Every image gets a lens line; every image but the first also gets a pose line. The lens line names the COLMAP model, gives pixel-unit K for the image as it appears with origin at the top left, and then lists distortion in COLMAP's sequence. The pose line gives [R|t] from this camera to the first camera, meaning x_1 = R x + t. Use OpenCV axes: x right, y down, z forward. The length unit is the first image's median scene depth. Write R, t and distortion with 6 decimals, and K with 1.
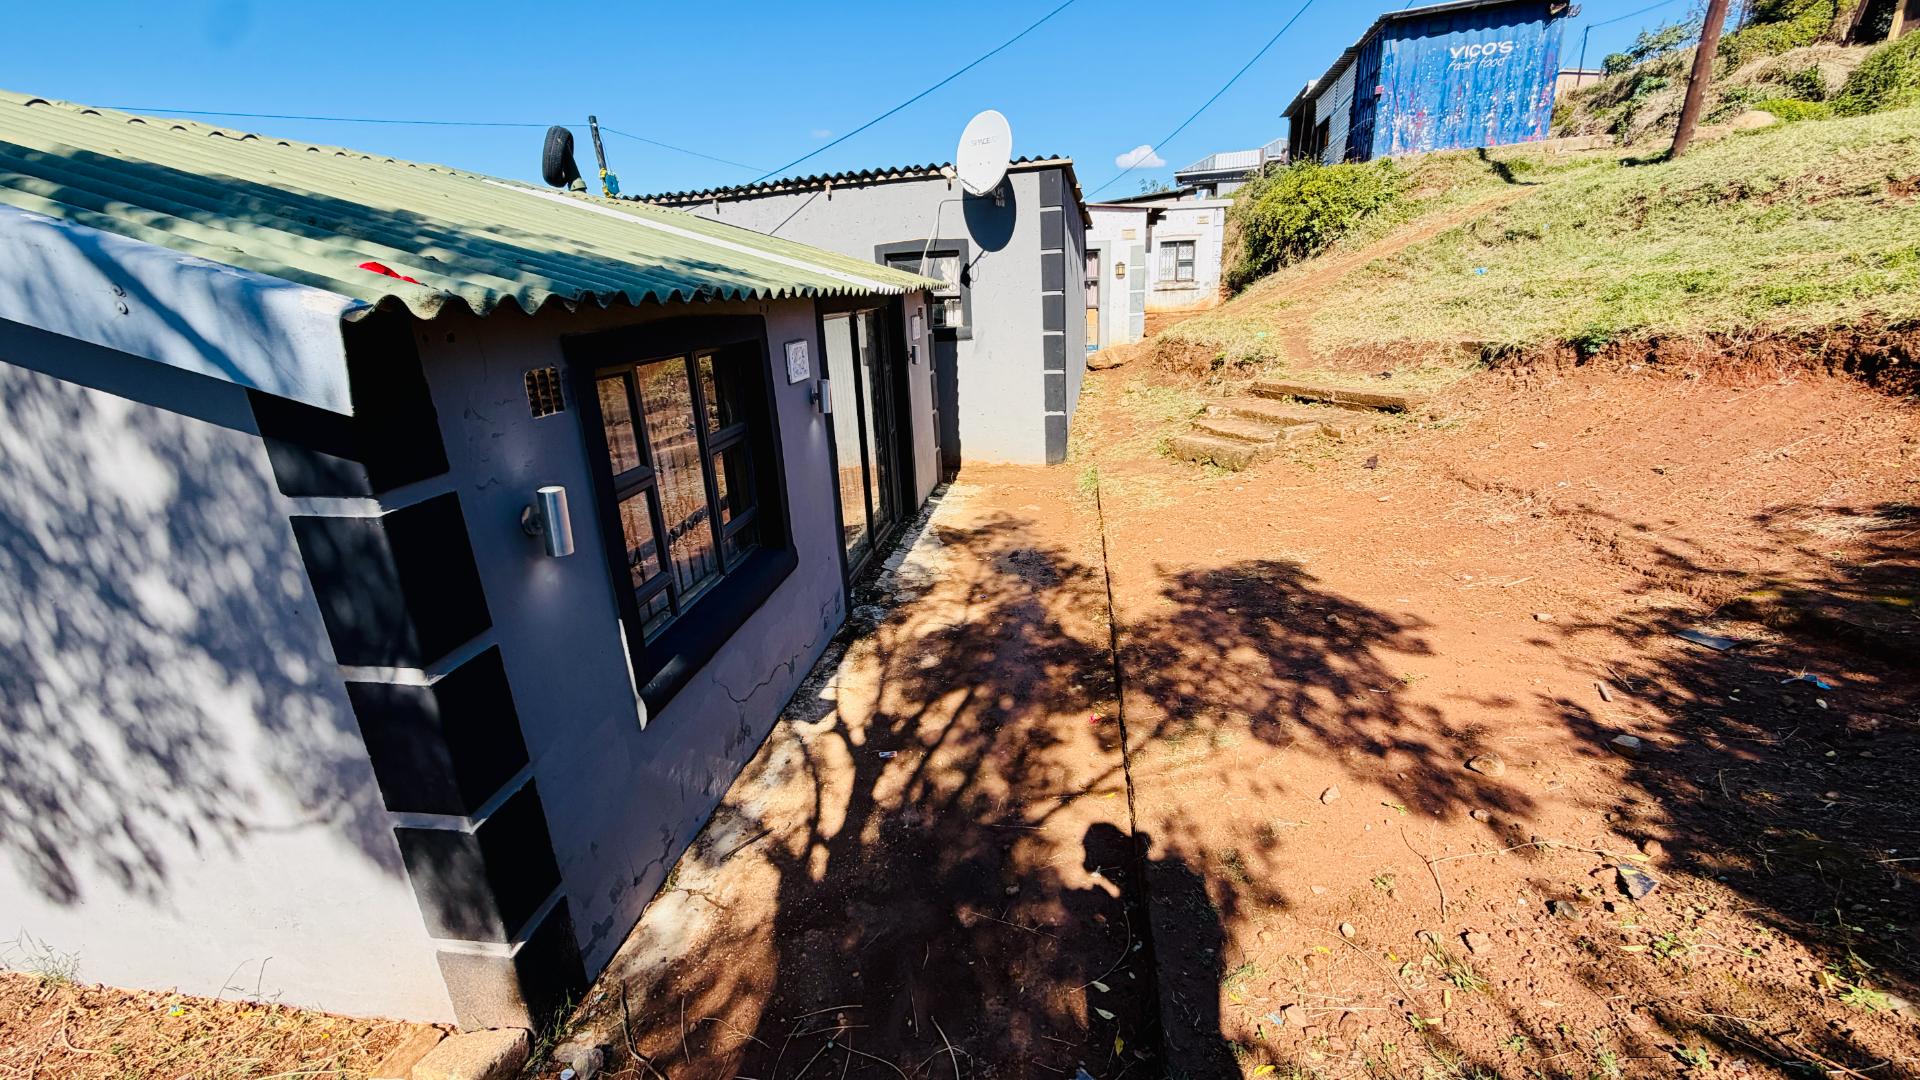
lens RADIAL K [[765.4, 0, 958.6], [0, 765.4, 536.8], [0, 0, 1]] dist [0.002249, -0.000560]
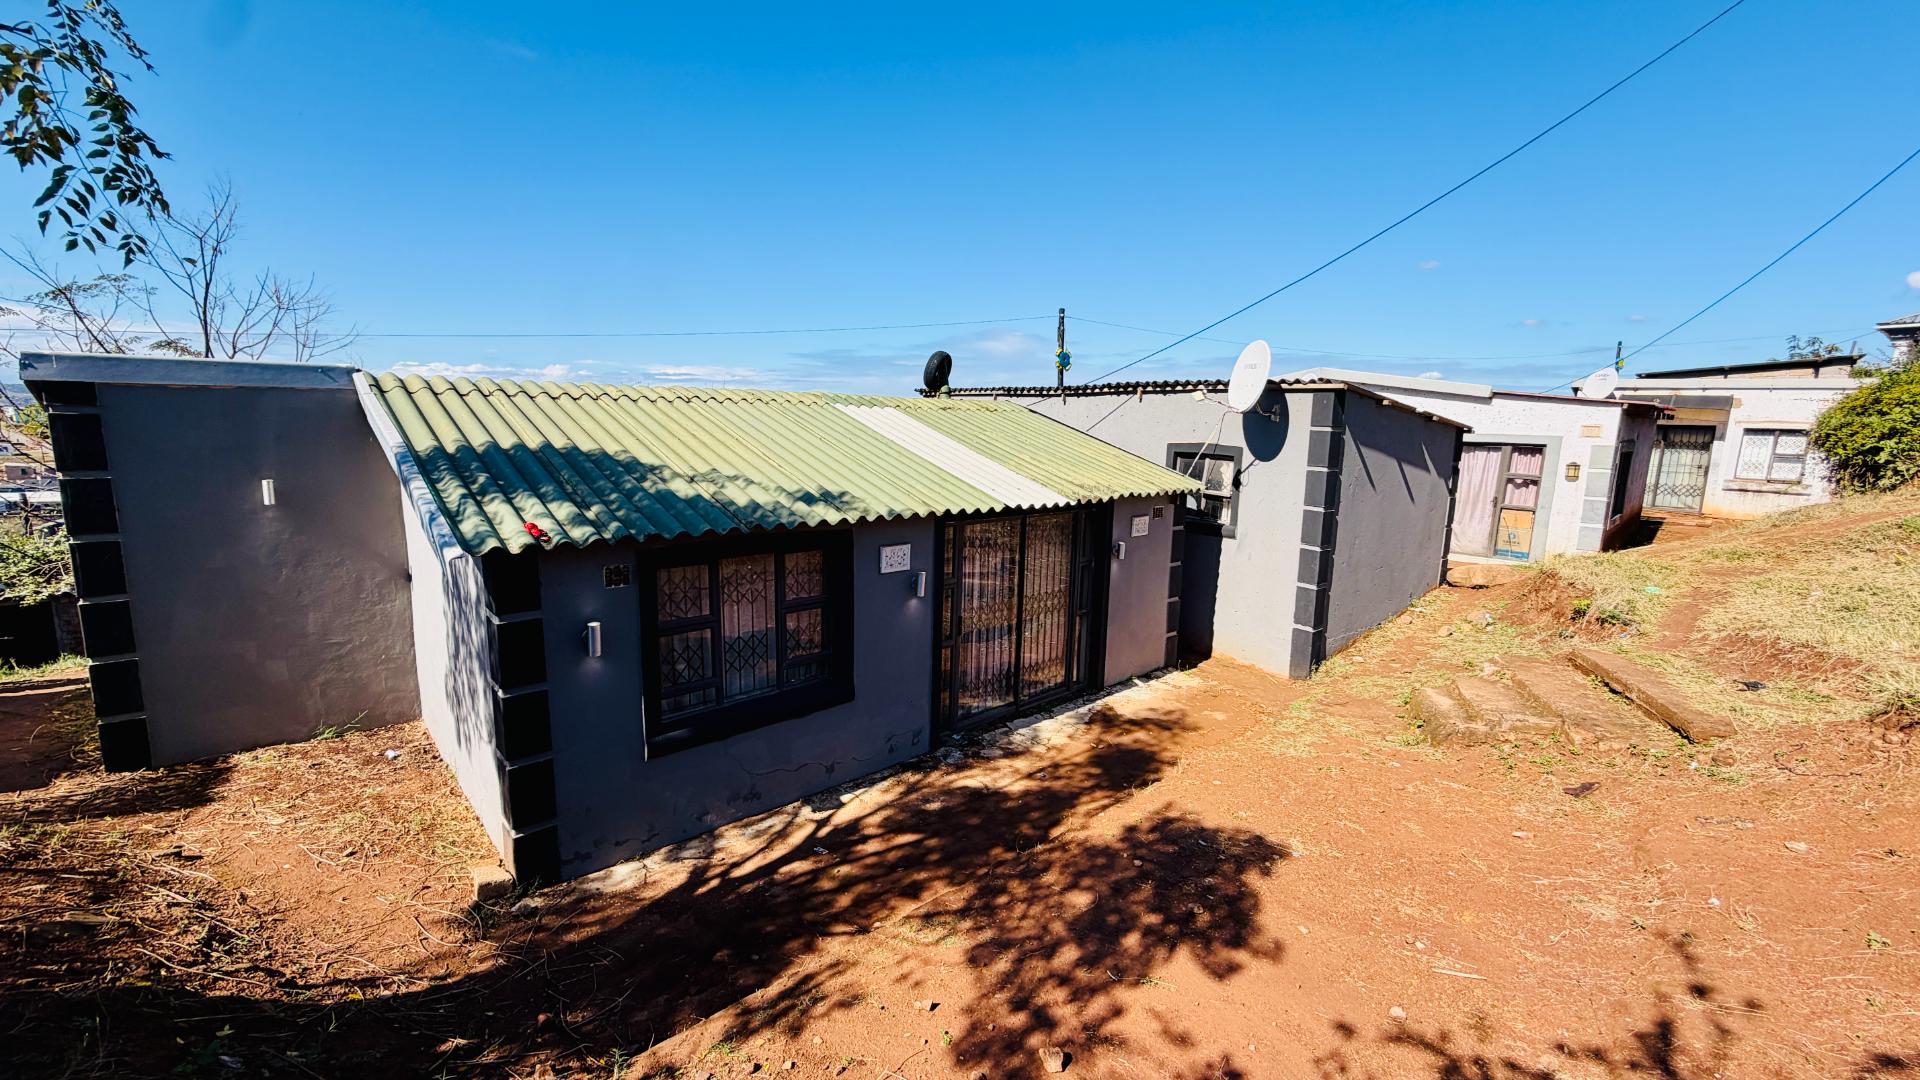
lens RADIAL K [[765.4, 0, 959.5], [0, 765.4, 541.3], [0, 0, 1]] dist [0.002249, -0.000560]
pose [[0.777291, 0.167059, -0.606556, 0.680489], [-0.254252, 0.965278, -0.059961, -0.189898], [0.575478, 0.200825, 0.792777, -0.054509]]
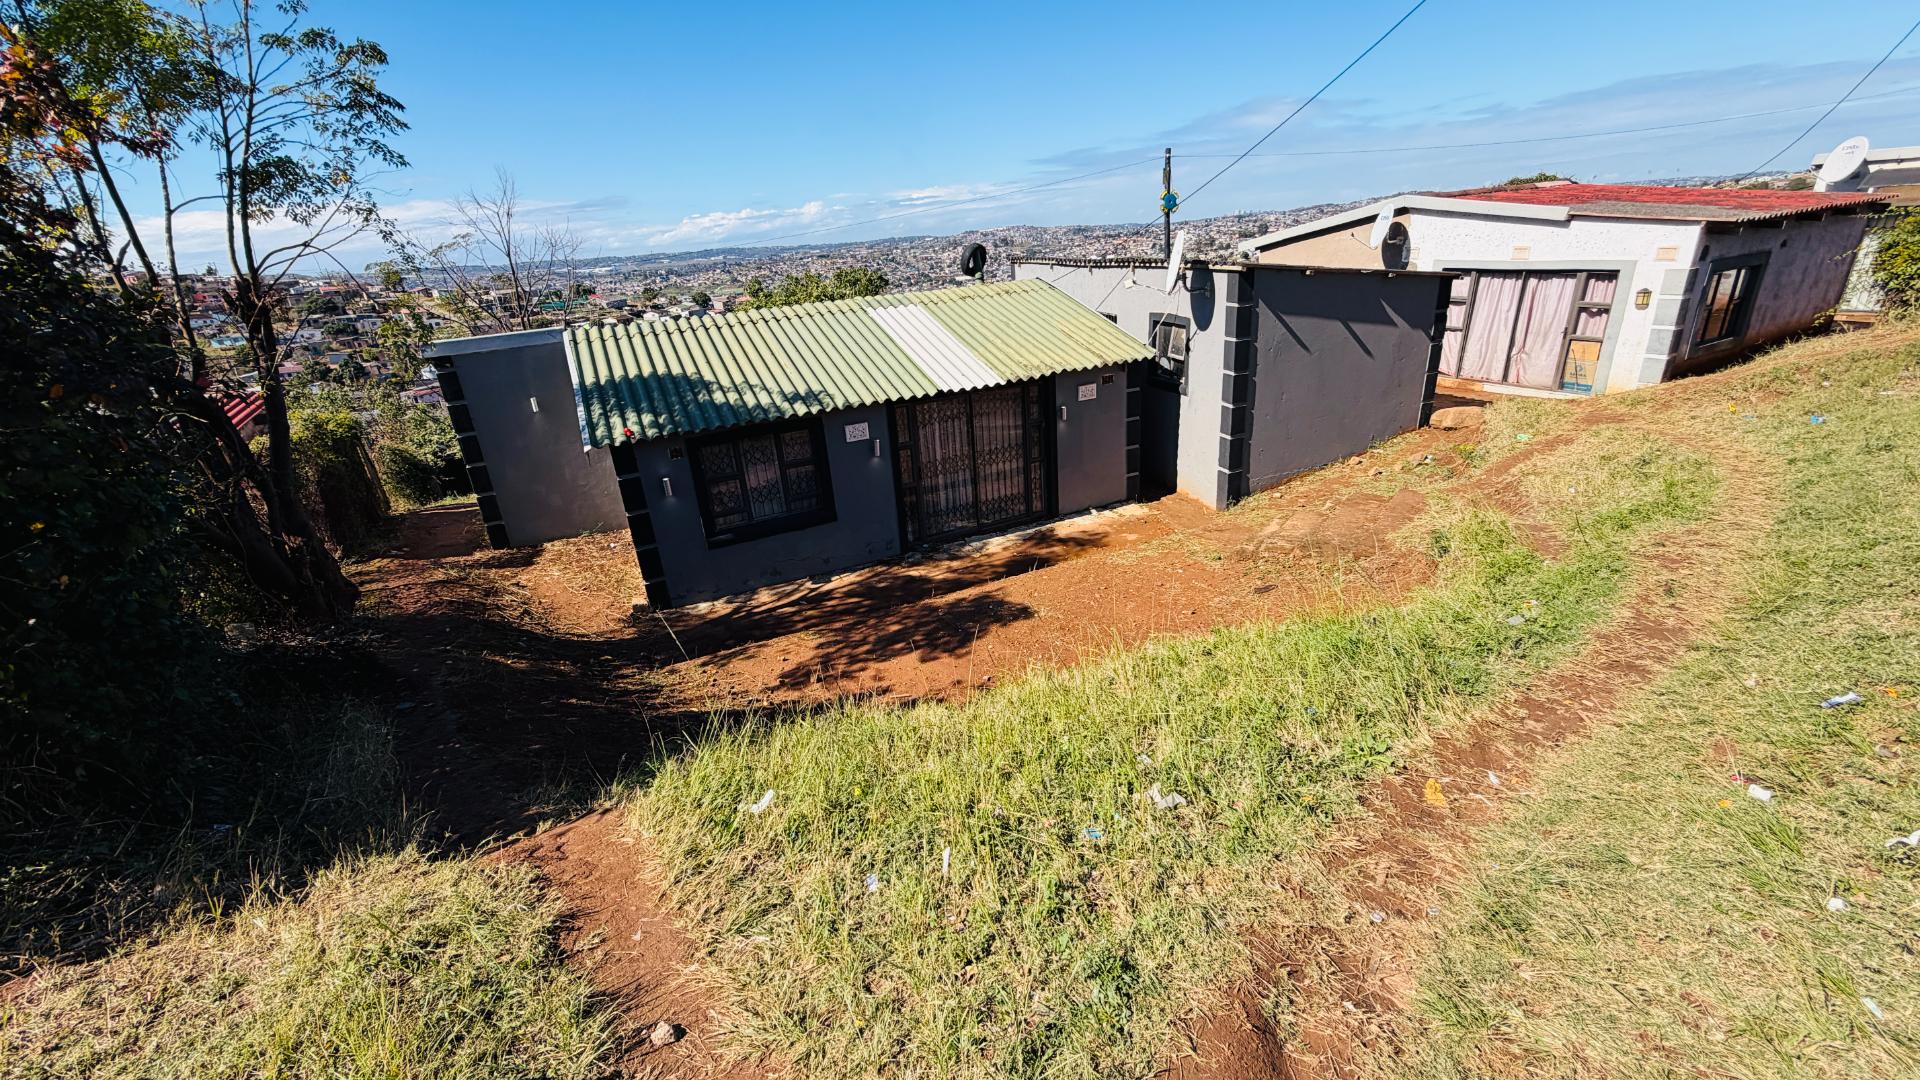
lens RADIAL K [[765.4, 0, 960.7], [0, 765.4, 542.0], [0, 0, 1]] dist [0.002249, -0.000560]
pose [[0.557647, 0.318149, -0.766689, 1.620164], [-0.214734, 0.947484, 0.236987, -0.478541], [0.801823, 0.032479, 0.596679, -0.060889]]
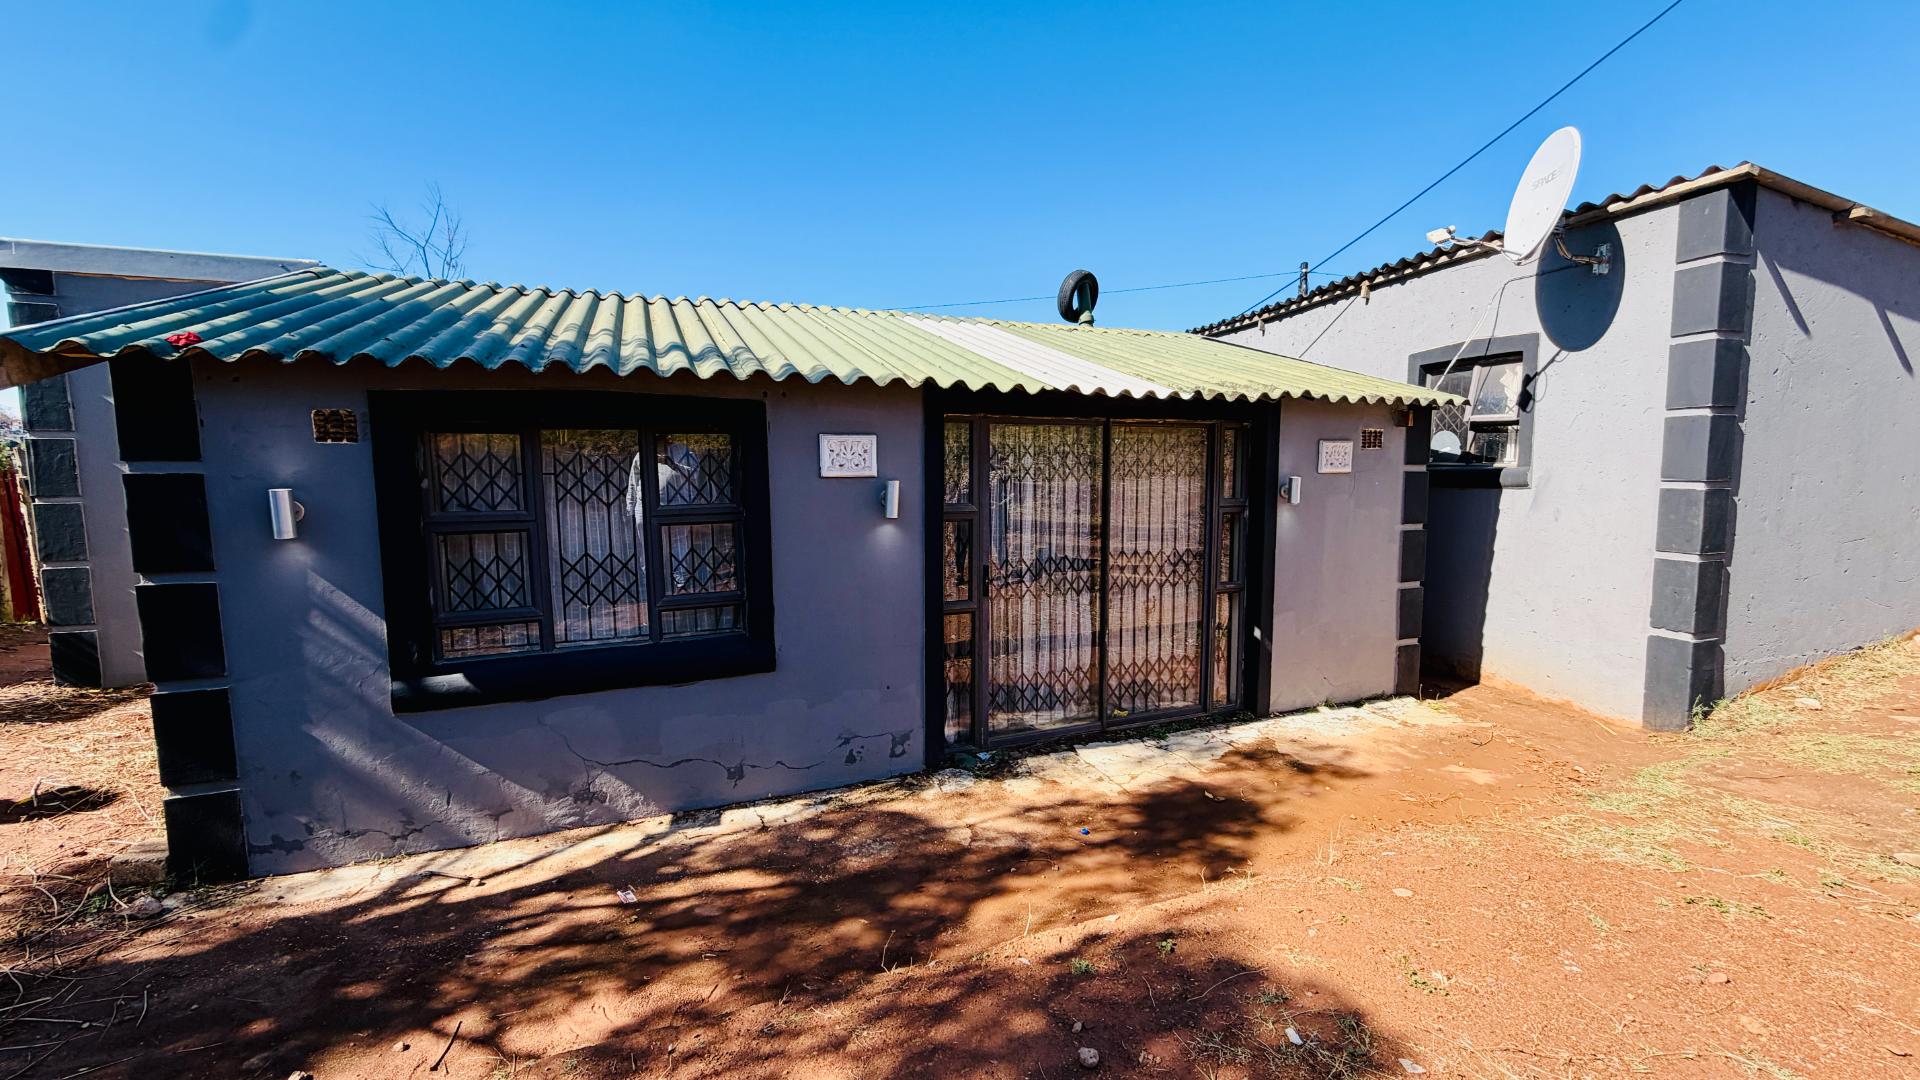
lens RADIAL K [[765.4, 0, 958.5], [0, 765.4, 538.7], [0, 0, 1]] dist [0.002249, -0.000560]
pose [[0.511280, 0.128550, -0.849746, 0.600714], [-0.285980, 0.957850, -0.027166, -0.136027], [0.810437, 0.256900, 0.526492, 0.602679]]
